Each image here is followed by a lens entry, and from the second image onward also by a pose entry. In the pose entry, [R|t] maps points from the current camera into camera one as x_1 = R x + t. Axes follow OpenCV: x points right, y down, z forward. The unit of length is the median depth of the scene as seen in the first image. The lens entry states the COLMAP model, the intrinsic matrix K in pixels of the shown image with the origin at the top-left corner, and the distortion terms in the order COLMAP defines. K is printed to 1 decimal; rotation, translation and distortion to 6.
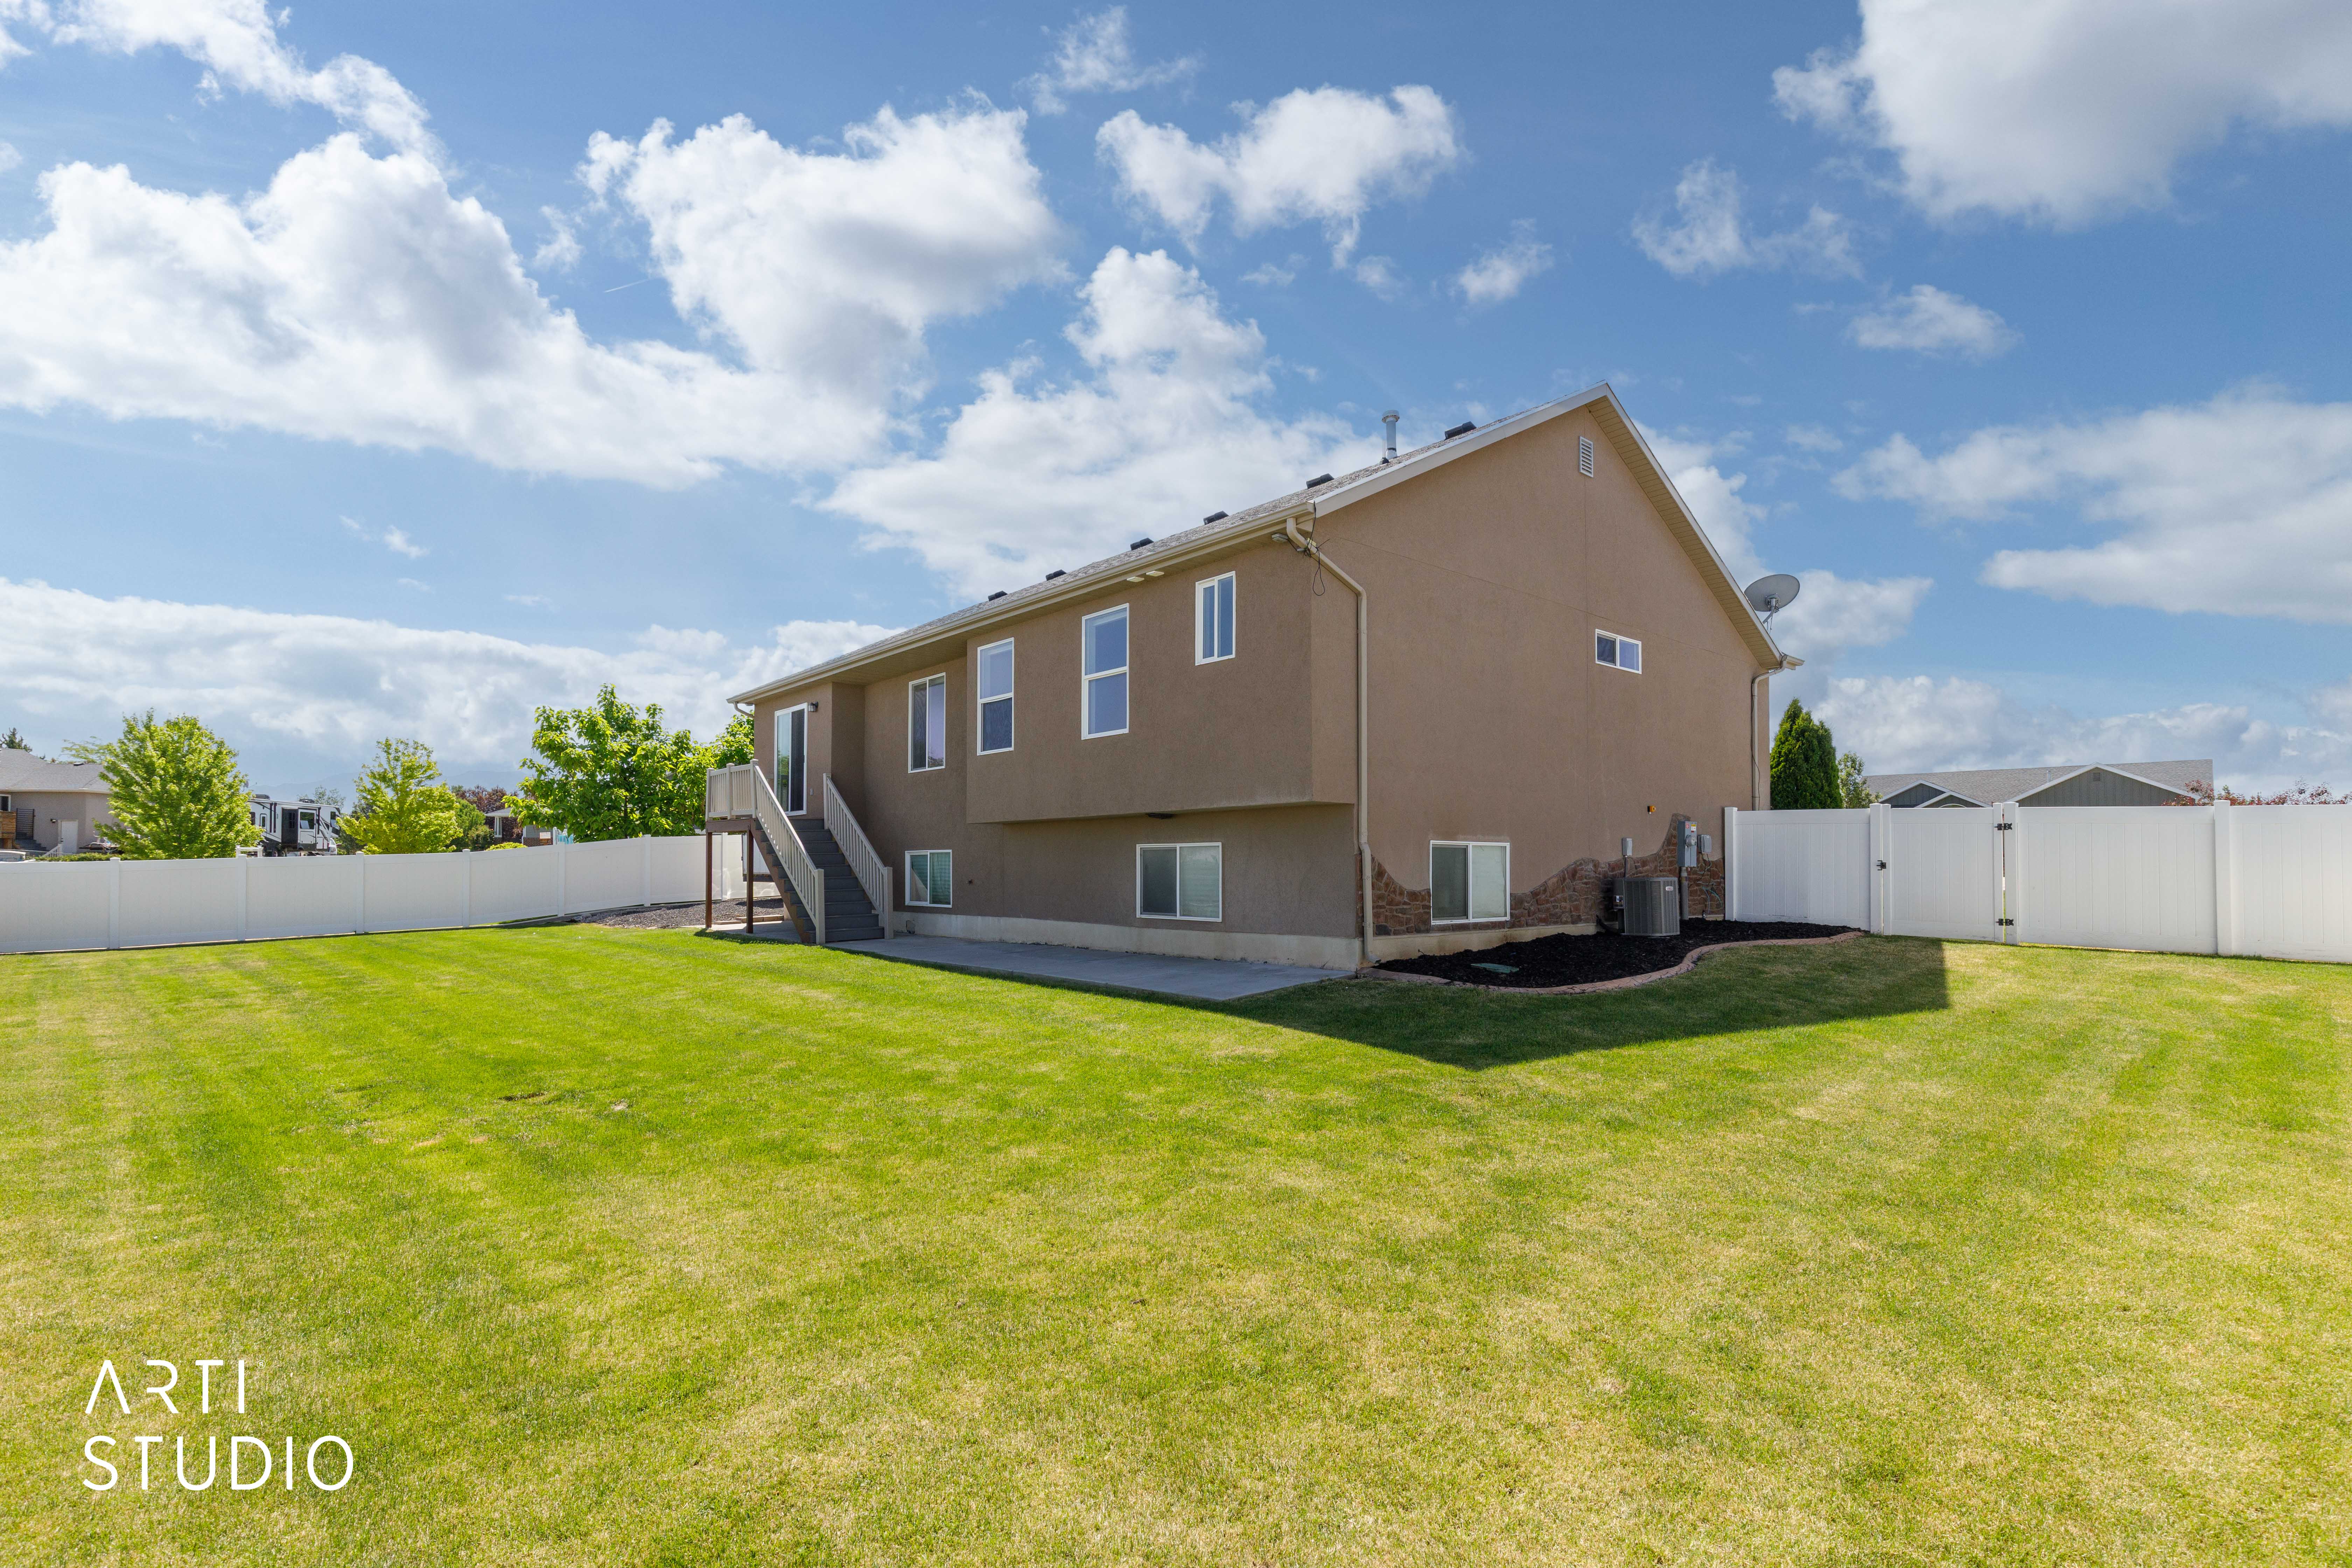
lens RADIAL K [[1049.9, 0, 1178.5], [0, 1049.9, 852.5], [0, 0, 1]] dist [0.008672, -0.002649]
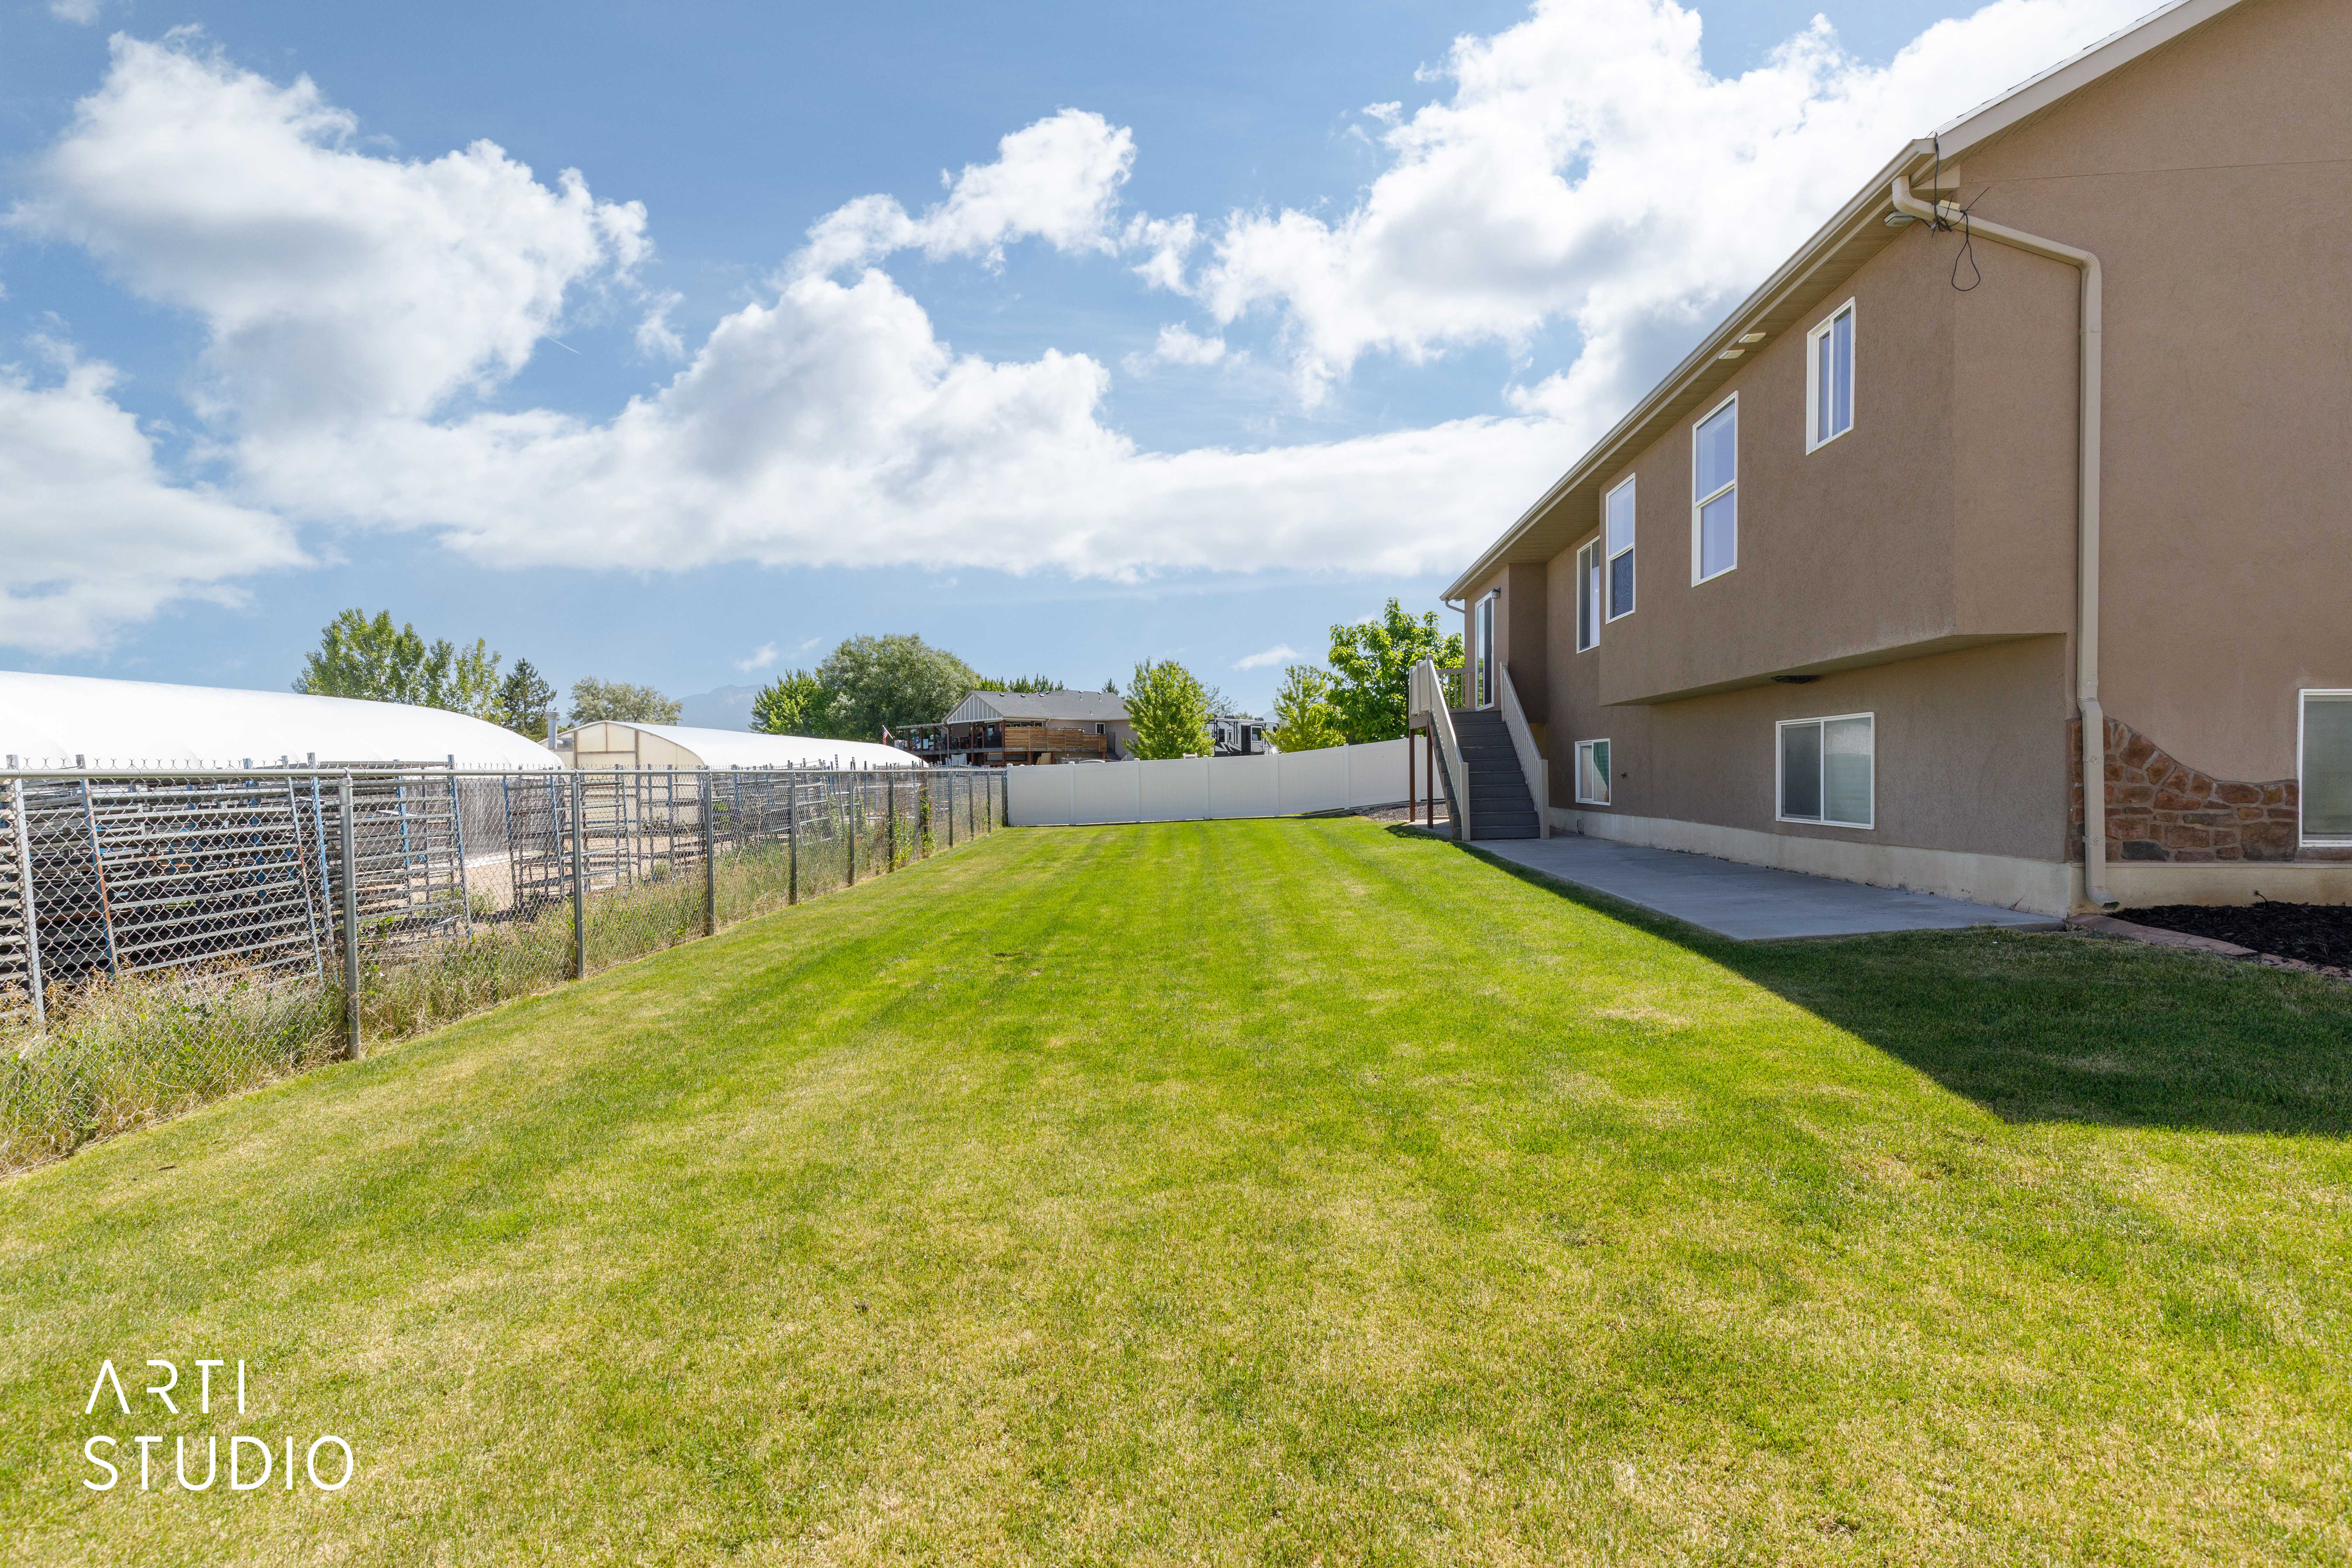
lens RADIAL K [[1049.9, 0, 1212.2], [0, 1049.9, 793.6], [0, 0, 1]] dist [0.008672, -0.002649]
pose [[0.707710, 0.008078, -0.706457, 0.234687], [0.018123, 0.999398, 0.029582, 0.016240], [0.706271, -0.033738, 0.707137, 0.234608]]
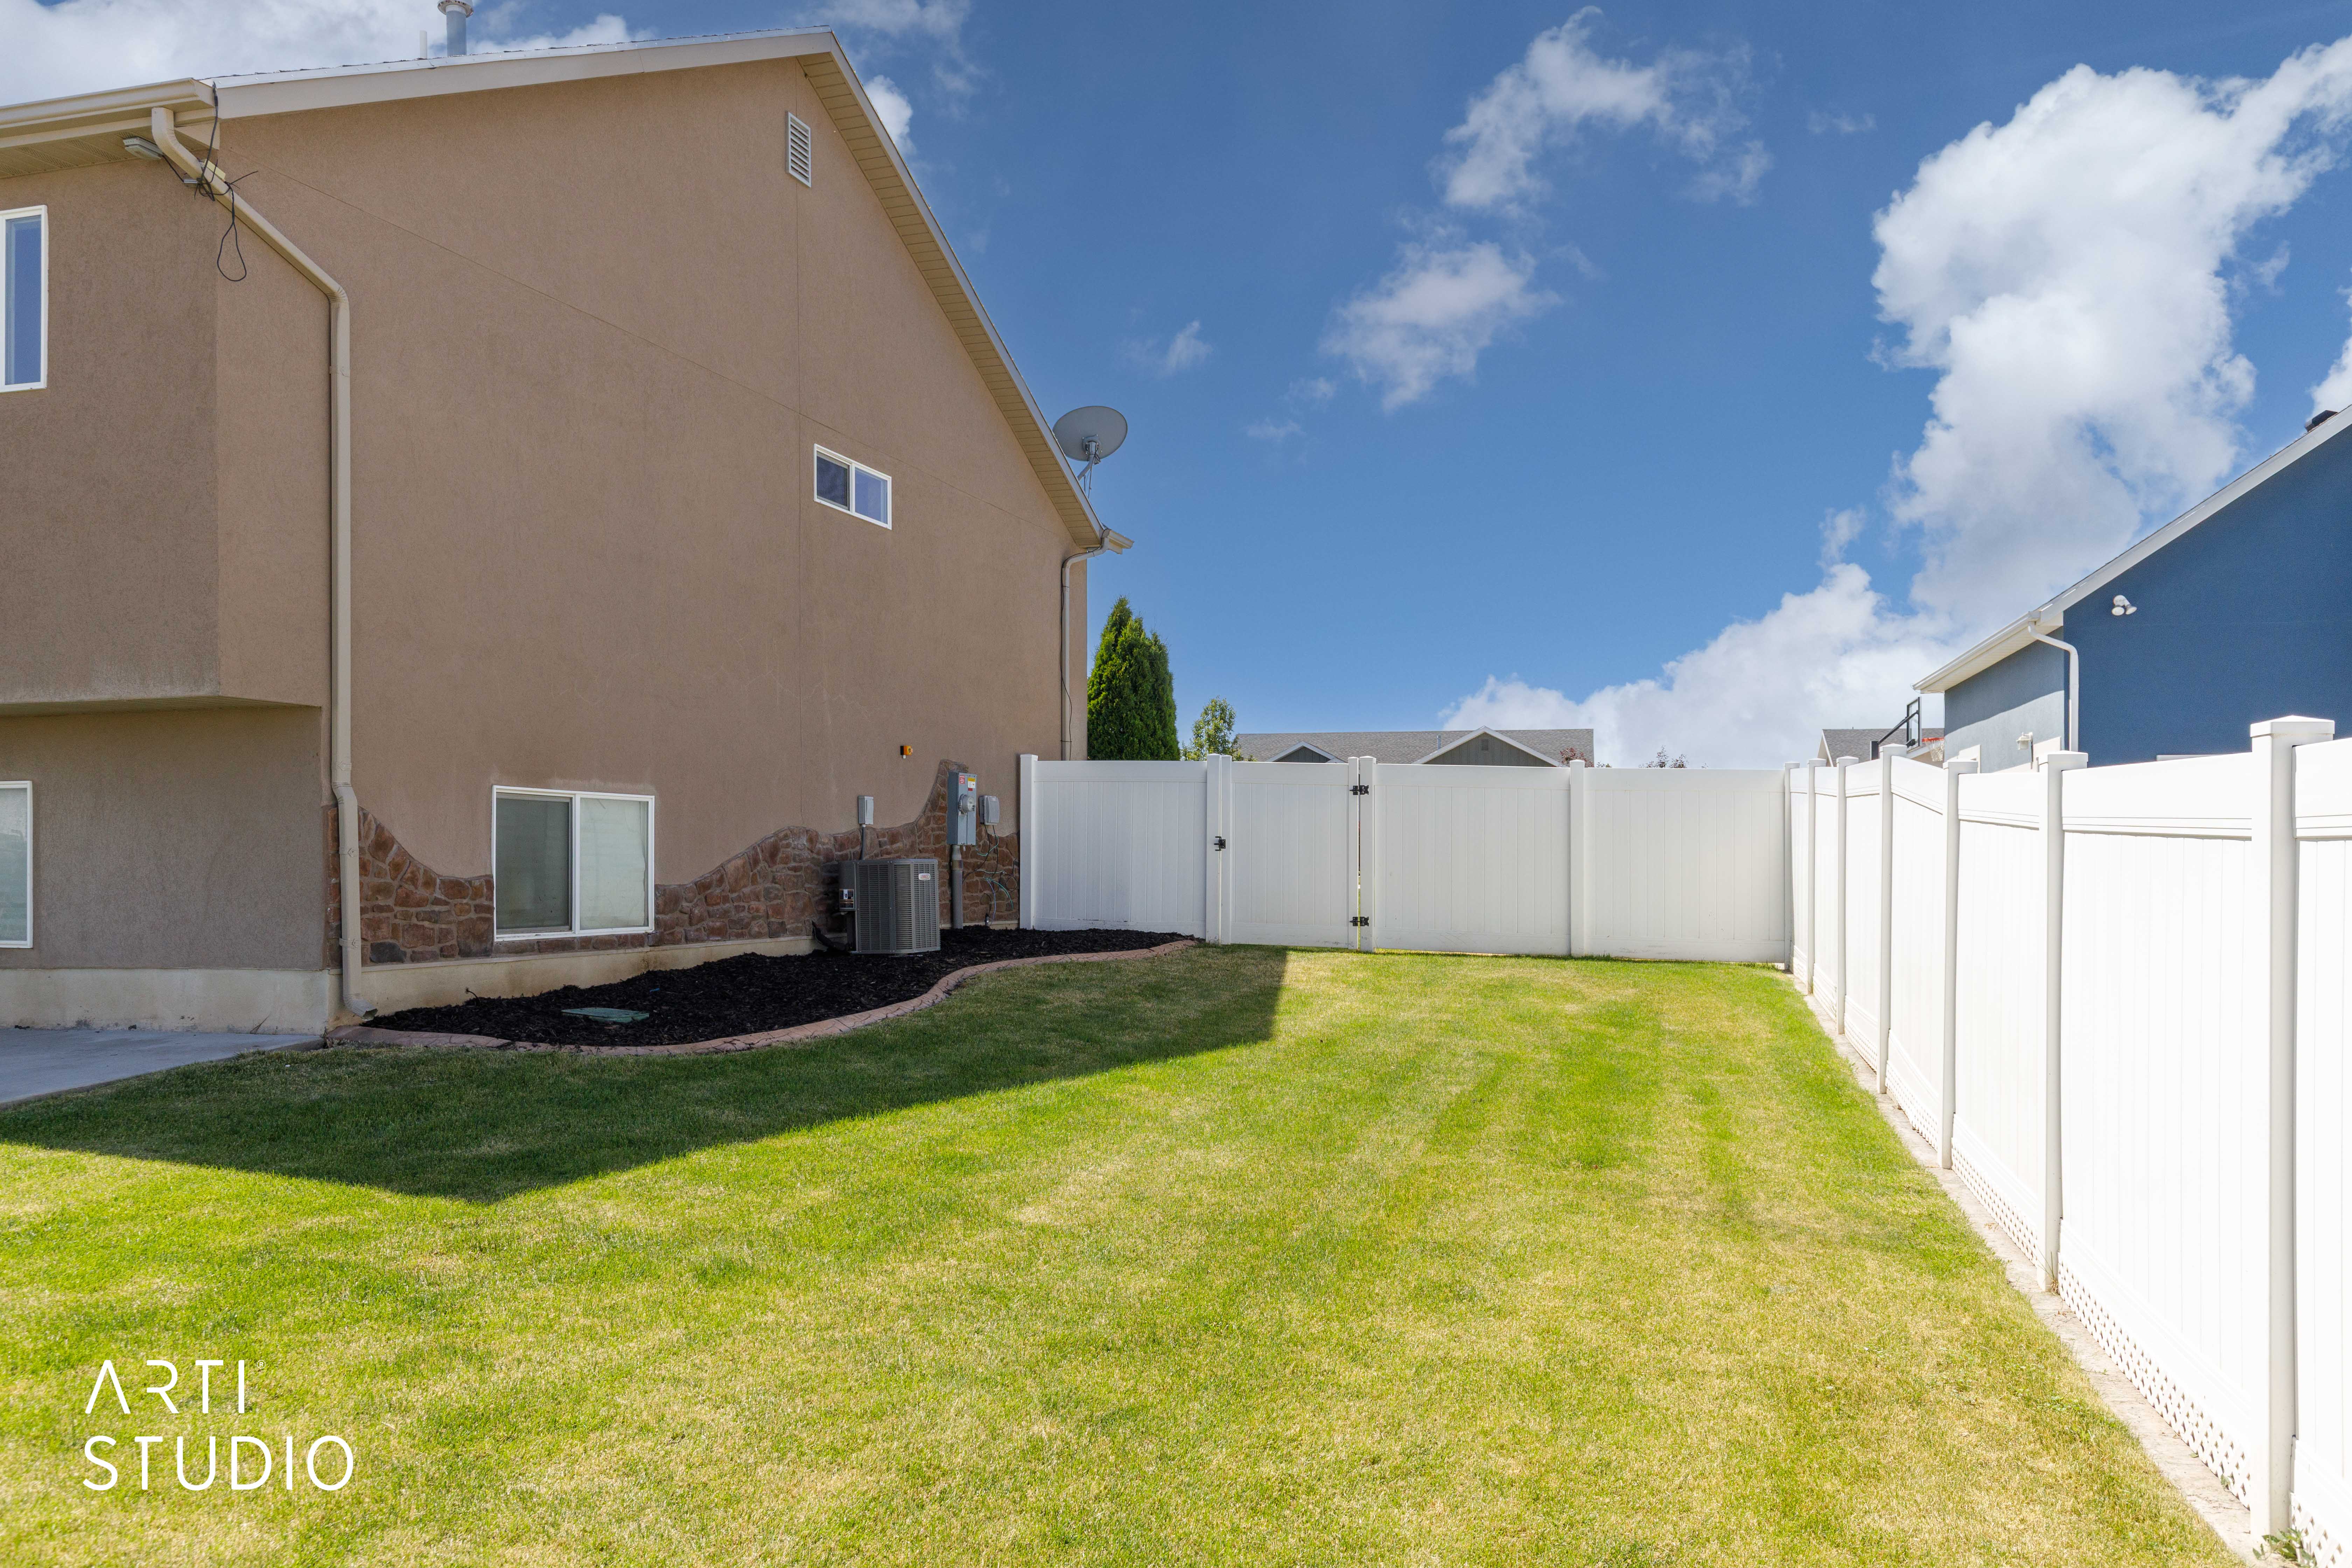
lens RADIAL K [[1740.0, 0, 1218.3], [0, 1740.0, 863.6], [0, 0, 1]] dist [-0.000429, 0.001133]
pose [[0.846825, -0.001045, 0.531870, 0.082534], [-0.005821, 0.999920, 0.011234, 0.016970], [-0.531839, -0.012609, 0.846752, 0.048322]]
